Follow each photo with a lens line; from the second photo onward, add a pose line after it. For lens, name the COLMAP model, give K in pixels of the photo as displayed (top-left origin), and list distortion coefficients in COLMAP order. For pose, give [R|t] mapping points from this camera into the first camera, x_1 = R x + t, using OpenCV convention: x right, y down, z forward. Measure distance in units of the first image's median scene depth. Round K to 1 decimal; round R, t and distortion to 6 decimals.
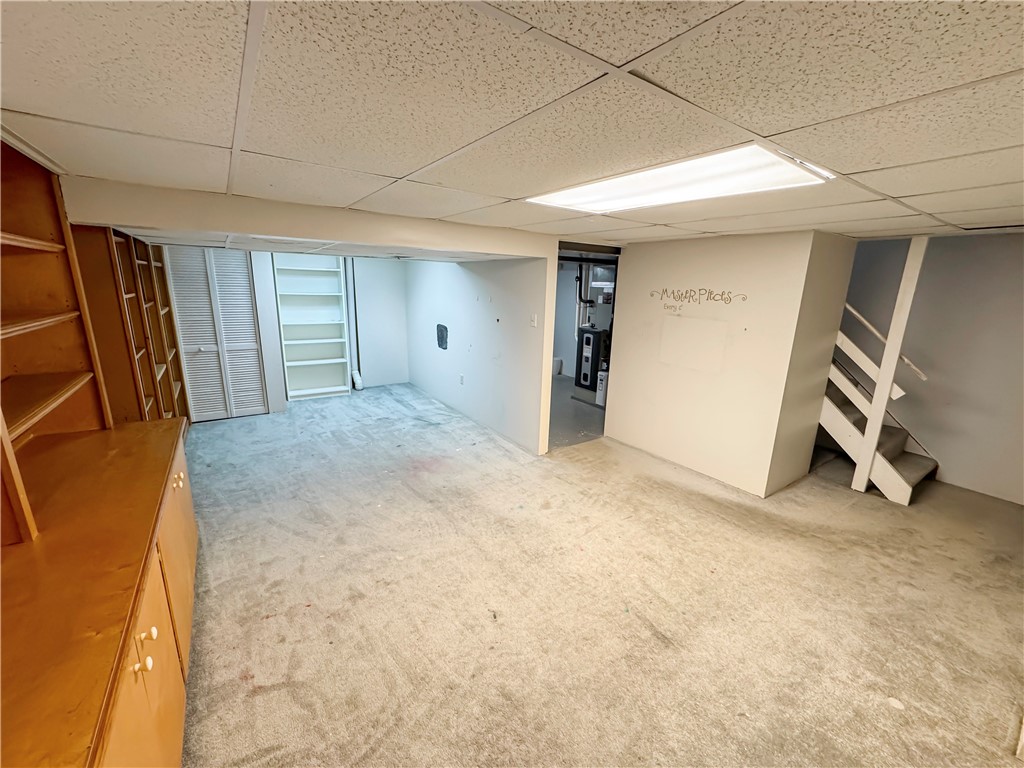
lens RADIAL K [[412.2, 0, 512.9], [0, 412.2, 388.6], [0, 0, 1]] dist [-0.002972, -0.000309]
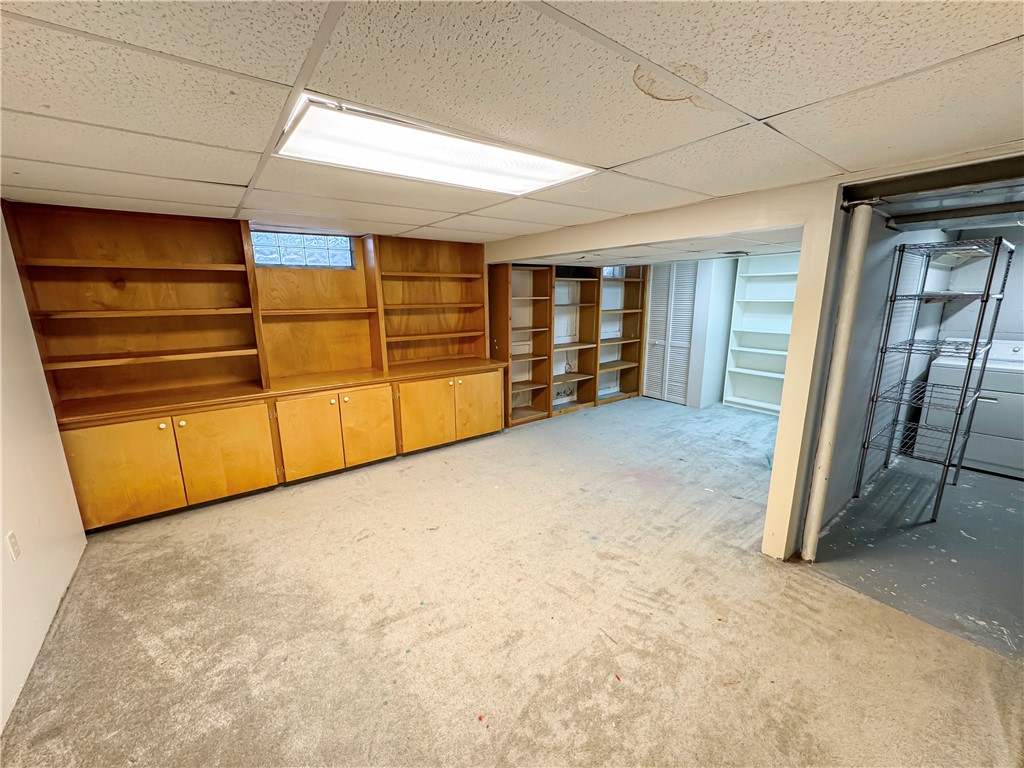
lens RADIAL K [[412.2, 0, 512.9], [0, 412.2, 388.6], [0, 0, 1]] dist [-0.002972, -0.000309]
pose [[0.039291, 0.195245, -0.979967, 0.526481], [-0.237297, 0.954491, 0.180655, -0.081609], [0.970642, 0.225445, 0.083834, 0.464806]]
